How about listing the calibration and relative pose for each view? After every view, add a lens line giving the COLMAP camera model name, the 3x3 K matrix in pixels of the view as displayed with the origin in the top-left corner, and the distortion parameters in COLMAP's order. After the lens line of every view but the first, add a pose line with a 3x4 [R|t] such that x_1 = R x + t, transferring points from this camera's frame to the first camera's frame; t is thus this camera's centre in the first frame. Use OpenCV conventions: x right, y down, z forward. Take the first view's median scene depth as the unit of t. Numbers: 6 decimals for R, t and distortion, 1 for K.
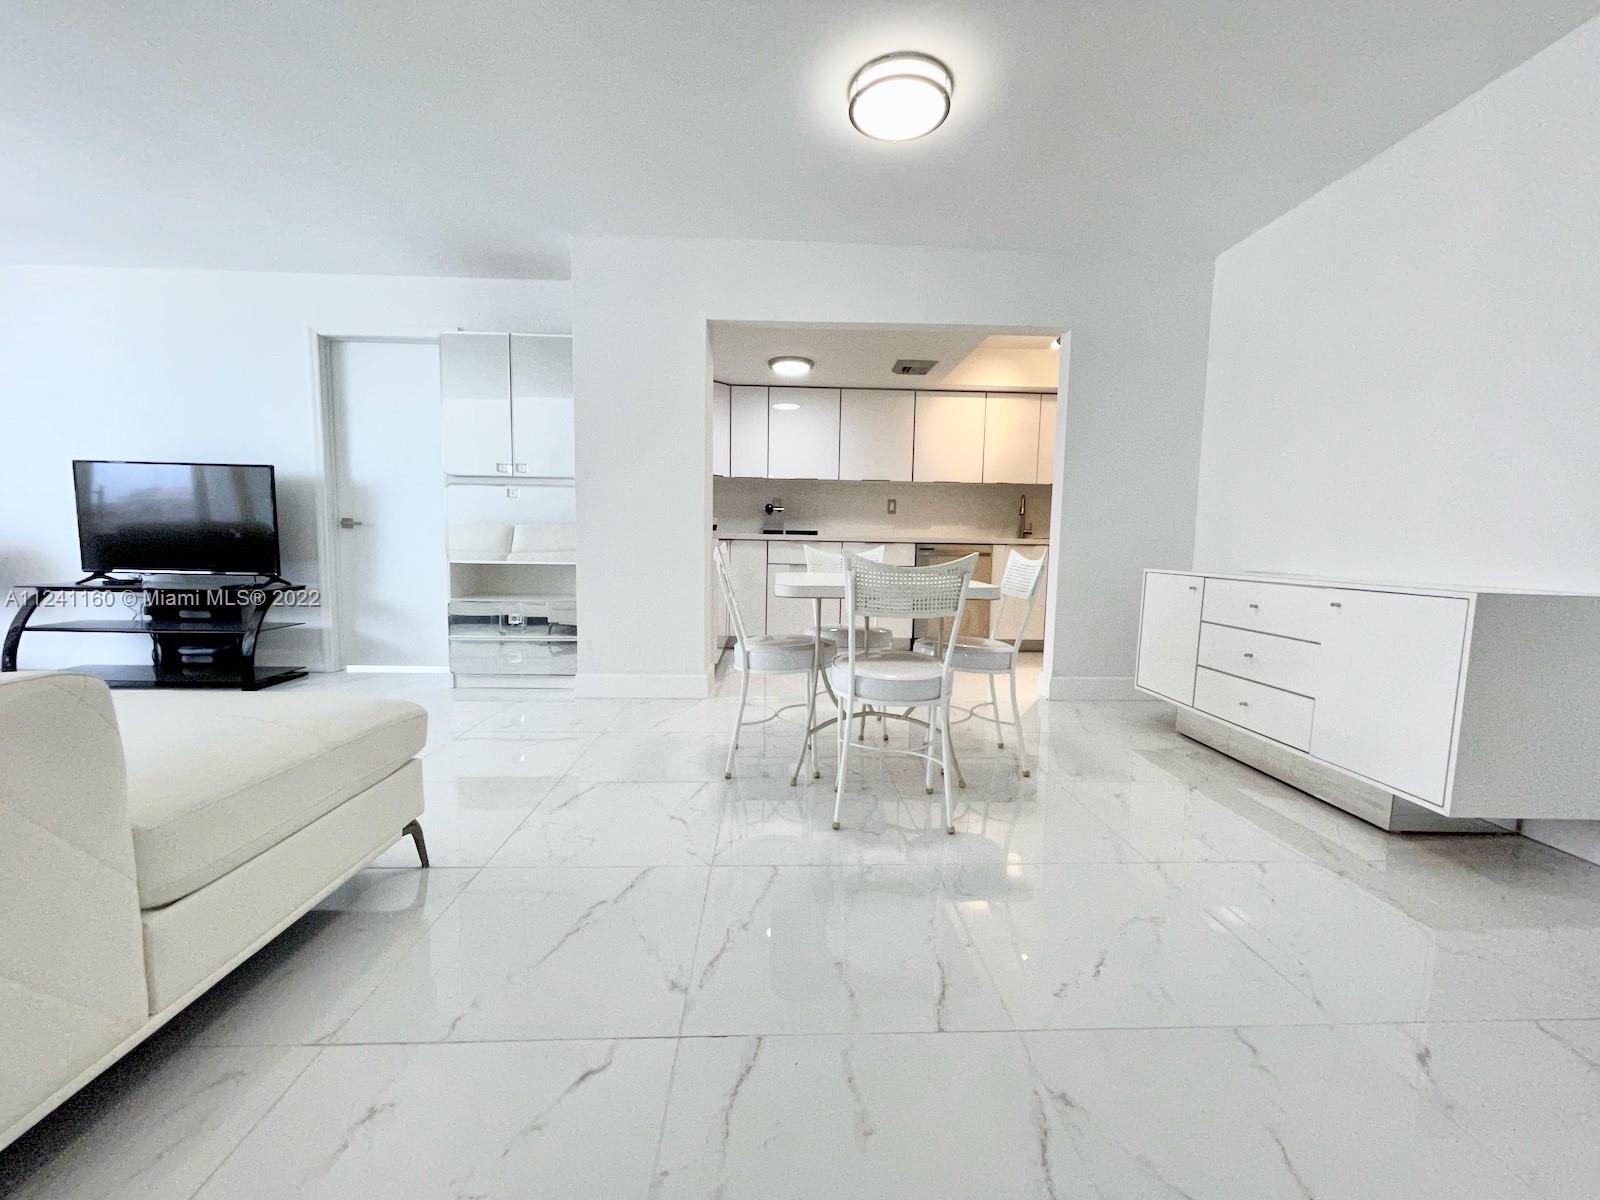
lens RADIAL K [[645.3, 0, 798.3], [0, 645.3, 598.7], [0, 0, 1]] dist [-0.002084, 0.000003]
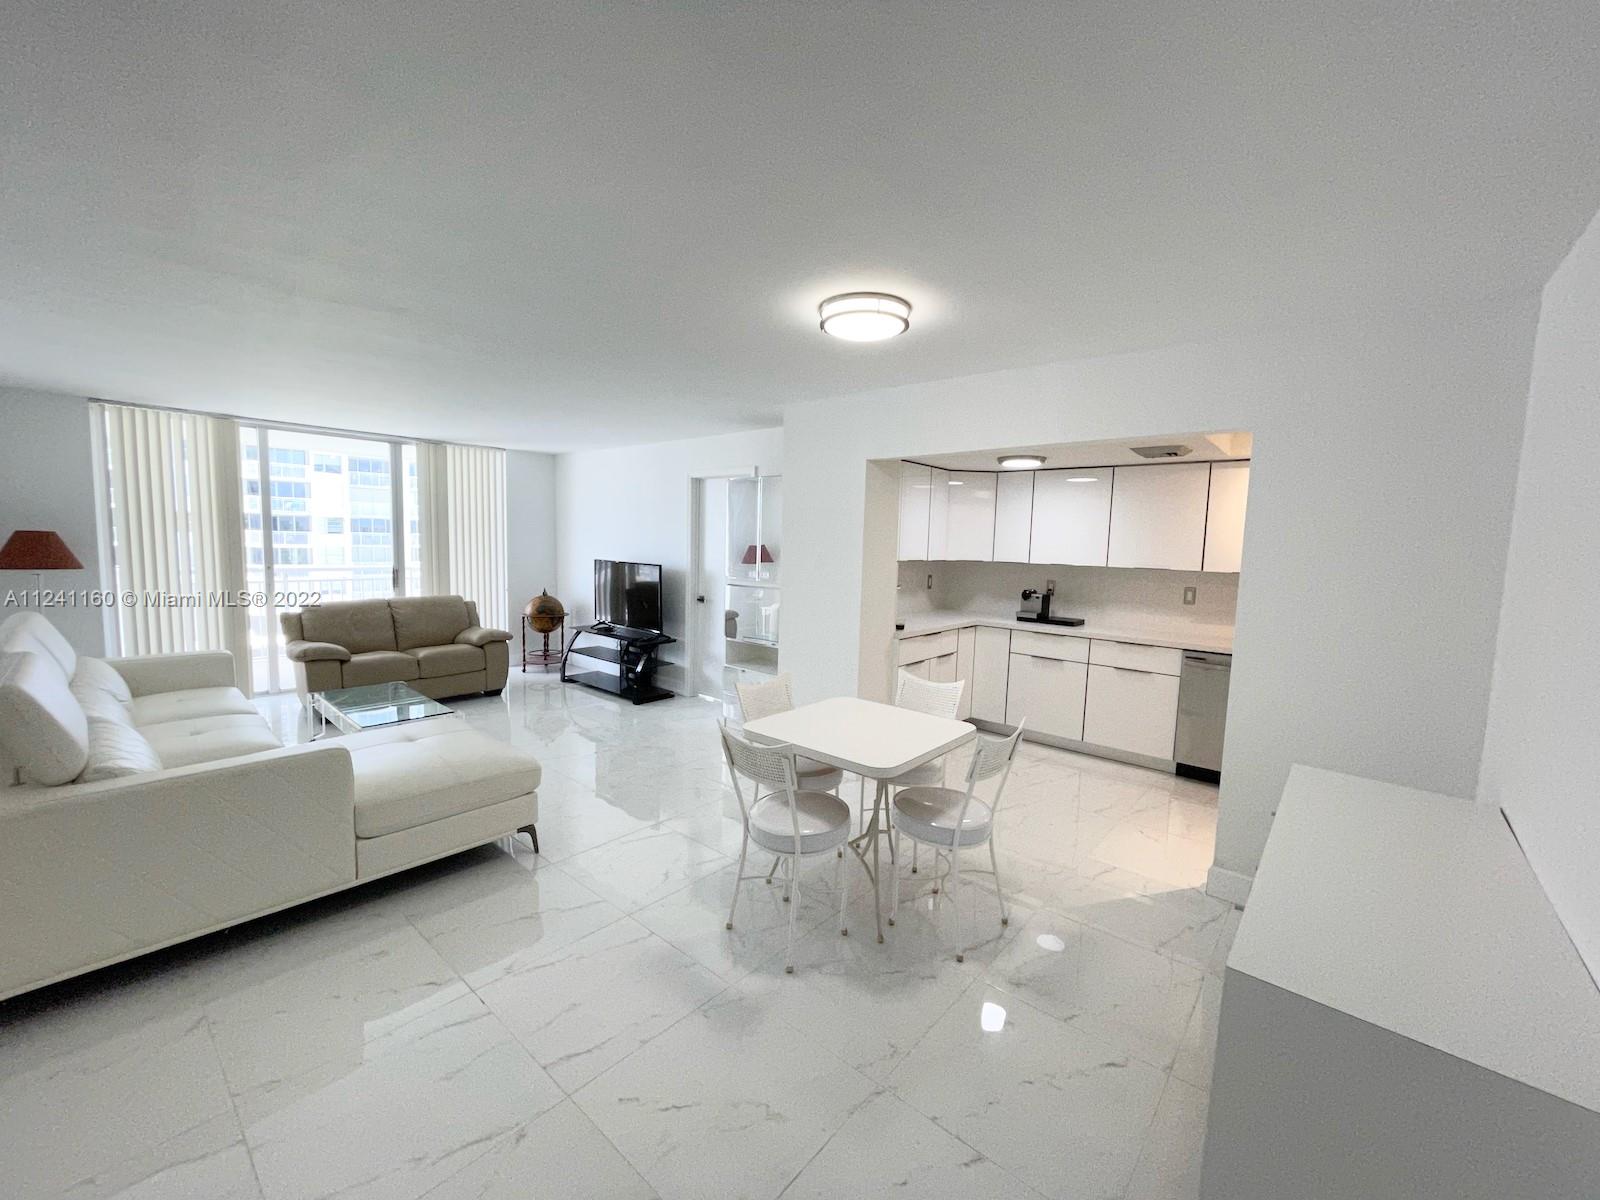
lens RADIAL K [[645.3, 0, 798.8], [0, 645.3, 597.8], [0, 0, 1]] dist [-0.002084, 0.000003]
pose [[0.728376, 0.064337, -0.682150, 0.501004], [-0.075348, 0.997065, 0.013584, -0.164509], [0.681022, 0.041505, 0.731086, 0.065341]]
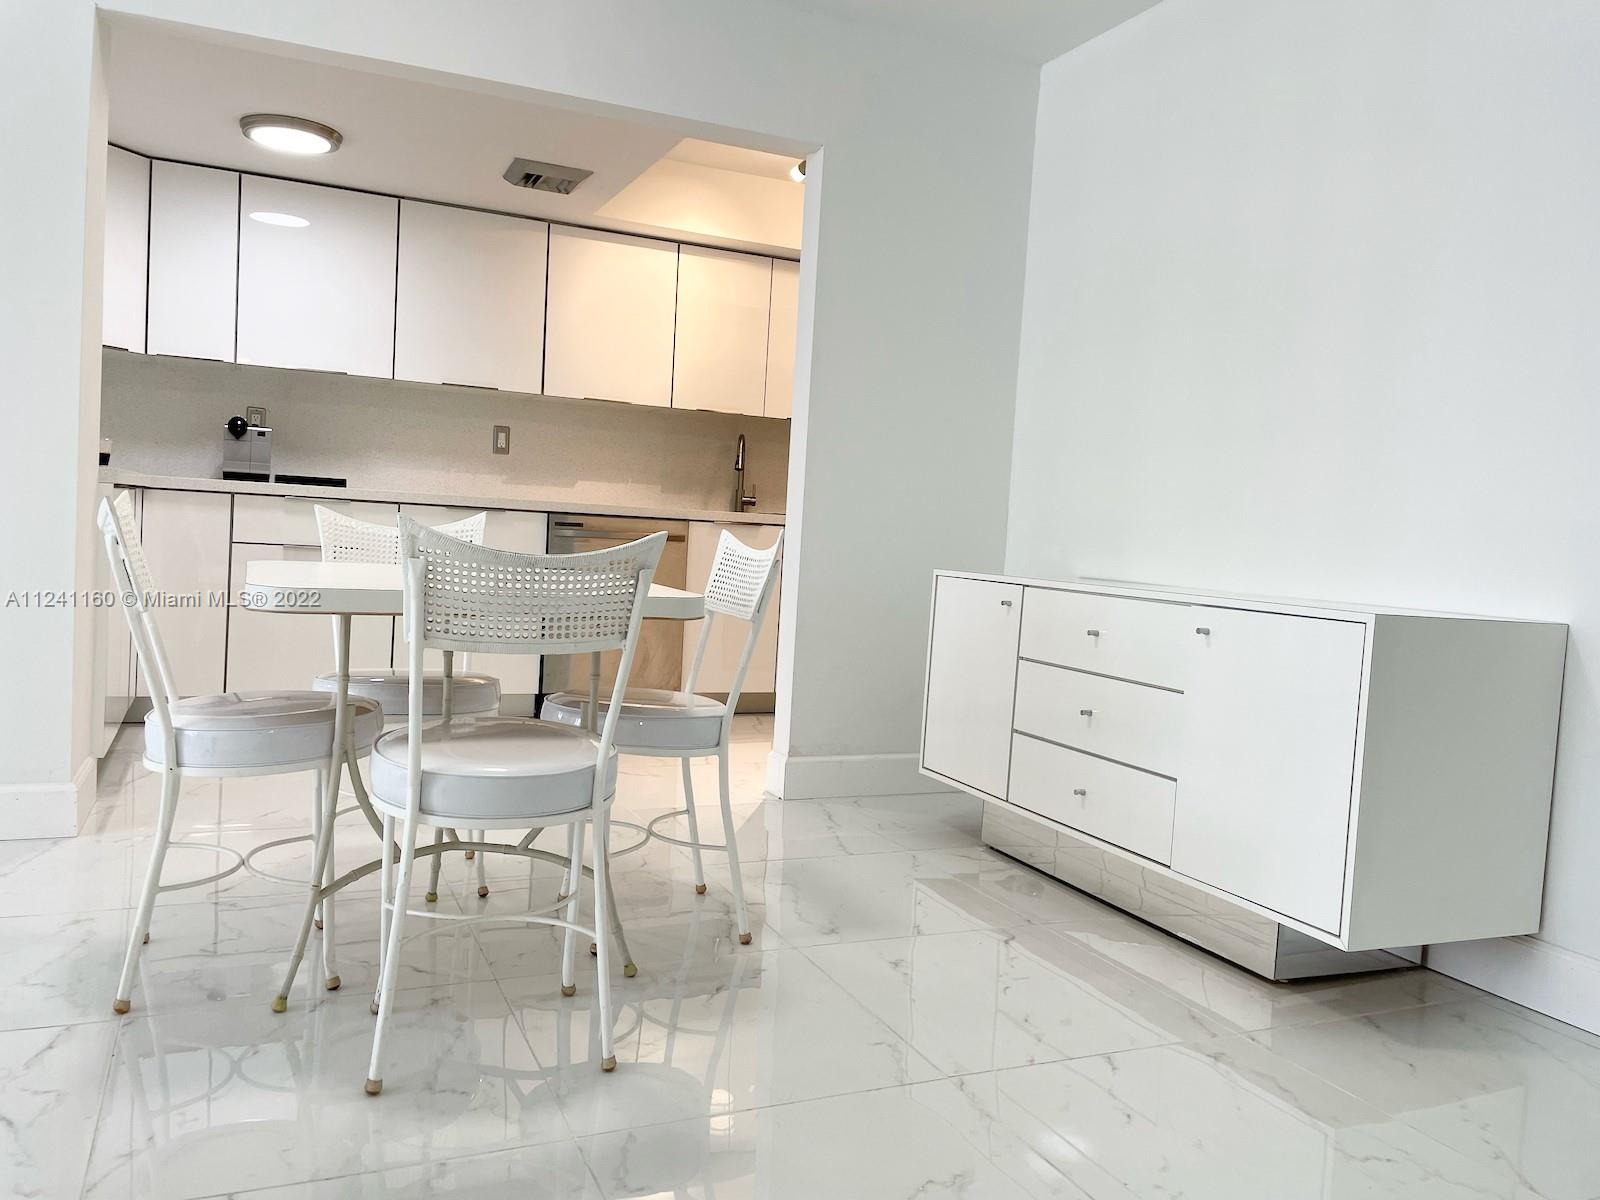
lens RADIAL K [[1207.2, 0, 795.0], [0, 1207.2, 589.6], [0, 0, 1]] dist [0.087577, -0.116823]
pose [[0.927562, 0.015968, 0.373329, 0.001665], [-0.006933, 0.999650, -0.025530, 0.000888], [-0.373606, 0.021092, 0.927348, 0.013322]]
